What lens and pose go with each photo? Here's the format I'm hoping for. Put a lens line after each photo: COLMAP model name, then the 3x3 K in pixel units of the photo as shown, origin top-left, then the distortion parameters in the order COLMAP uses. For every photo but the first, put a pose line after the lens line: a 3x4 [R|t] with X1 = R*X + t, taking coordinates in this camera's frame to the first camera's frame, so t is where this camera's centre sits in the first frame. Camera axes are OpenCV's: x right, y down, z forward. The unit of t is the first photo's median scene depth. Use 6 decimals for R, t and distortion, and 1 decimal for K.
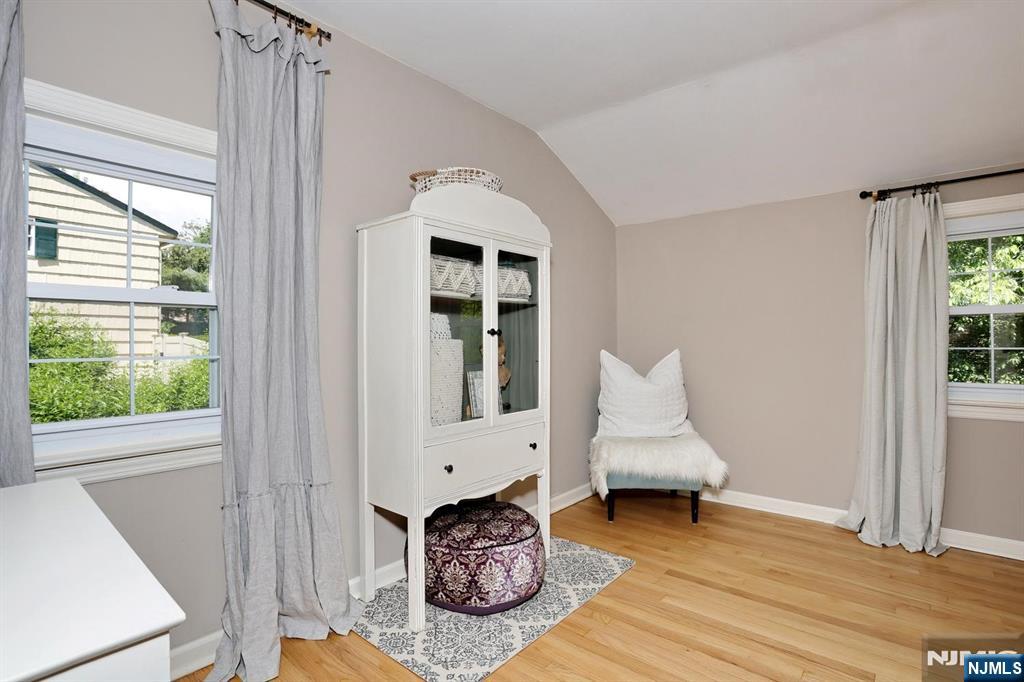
lens RADIAL K [[495.0, 0, 514.2], [0, 495.0, 339.0], [0, 0, 1]] dist [-0.042655, 0.002995]
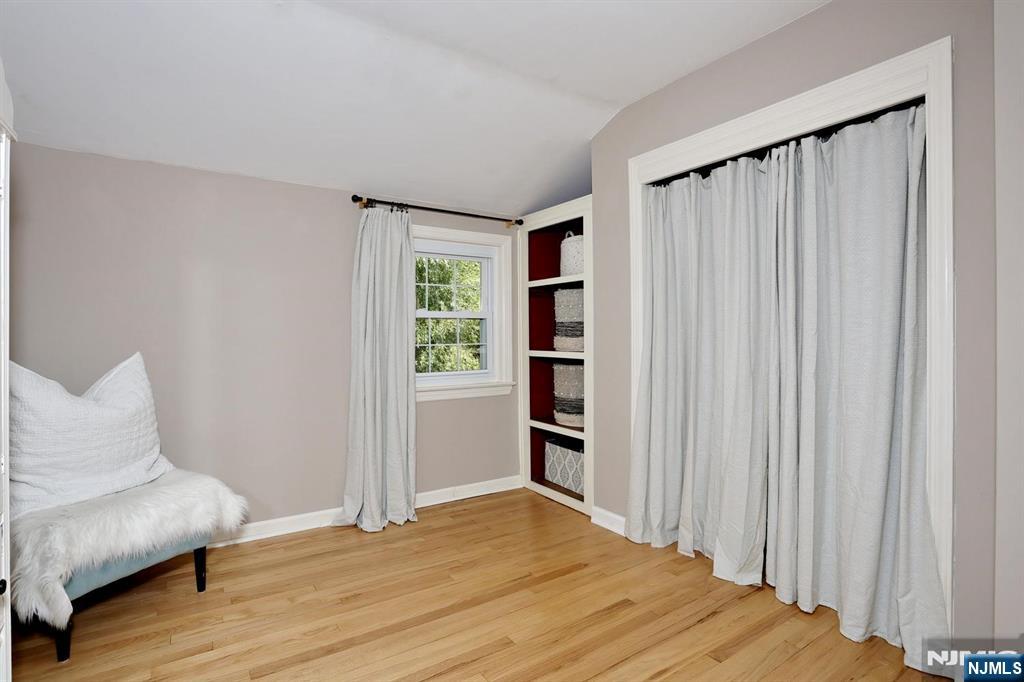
lens RADIAL K [[495.0, 0, 515.9], [0, 495.0, 338.6], [0, 0, 1]] dist [-0.042655, 0.002995]
pose [[0.293915, -0.006790, 0.955807, -0.186968], [0.001686, 0.999977, 0.006585, -0.004043], [-0.955830, -0.000324, 0.293920, 0.363248]]
